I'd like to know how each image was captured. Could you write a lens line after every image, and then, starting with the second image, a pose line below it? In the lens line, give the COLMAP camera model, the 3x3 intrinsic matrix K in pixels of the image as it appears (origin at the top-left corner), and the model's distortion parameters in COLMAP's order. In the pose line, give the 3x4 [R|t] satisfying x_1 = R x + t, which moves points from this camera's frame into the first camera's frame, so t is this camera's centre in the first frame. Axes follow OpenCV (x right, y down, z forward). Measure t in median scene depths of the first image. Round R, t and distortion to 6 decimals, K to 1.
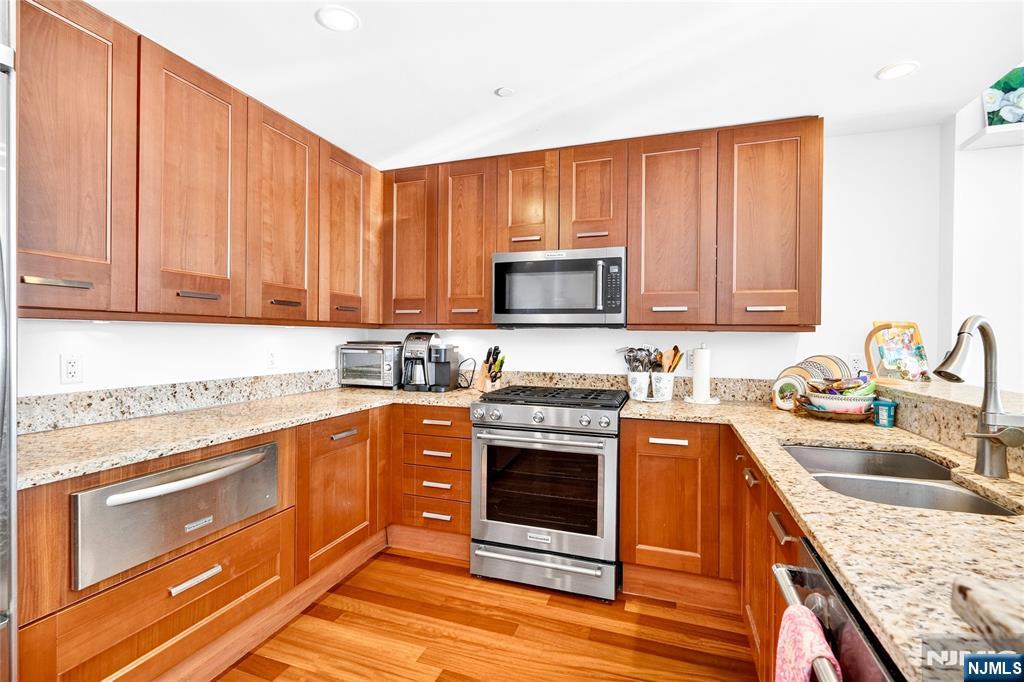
lens RADIAL K [[456.7, 0, 510.8], [0, 456.7, 339.3], [0, 0, 1]] dist [-0.004815, 0.000922]
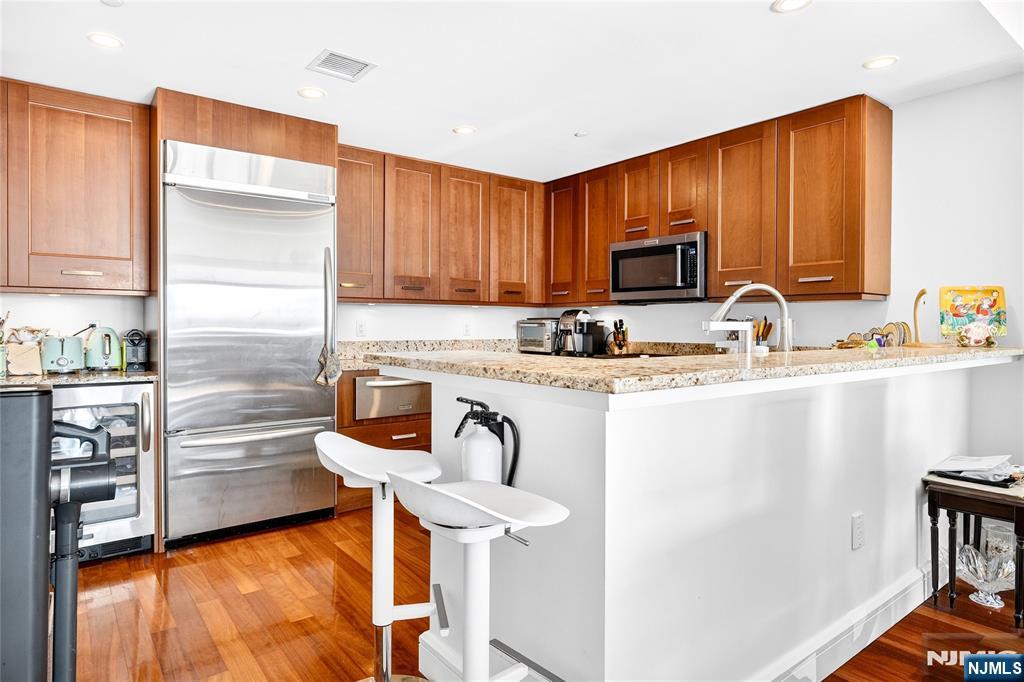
lens RADIAL K [[595.6, 0, 510.5], [0, 595.6, 329.0], [0, 0, 1]] dist [0.003999, -0.001266]
pose [[0.837540, -0.001156, -0.546375, 0.754517], [0.000352, 0.999999, -0.001575, 0.055572], [0.546376, 0.001127, 0.837539, -0.614099]]
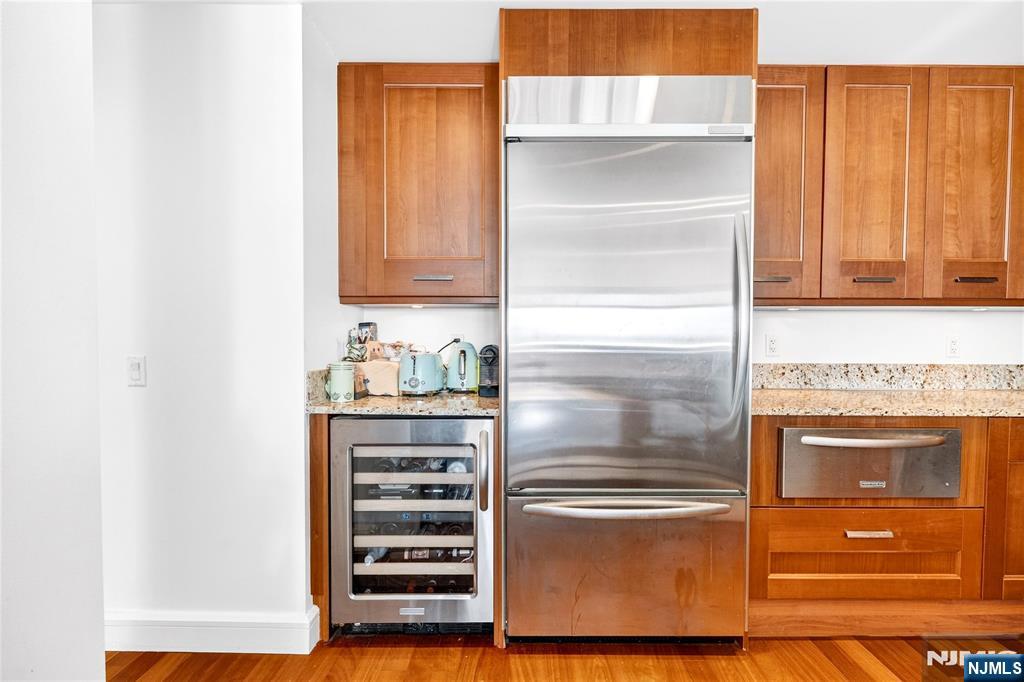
lens RADIAL K [[456.7, 0, 518.5], [0, 456.7, 350.5], [0, 0, 1]] dist [-0.004815, 0.000922]
pose [[0.328528, 0.018669, -0.944310, 0.047848], [-0.006274, 0.999826, 0.017584, 0.048029], [0.944473, 0.000147, 0.328588, -0.119980]]
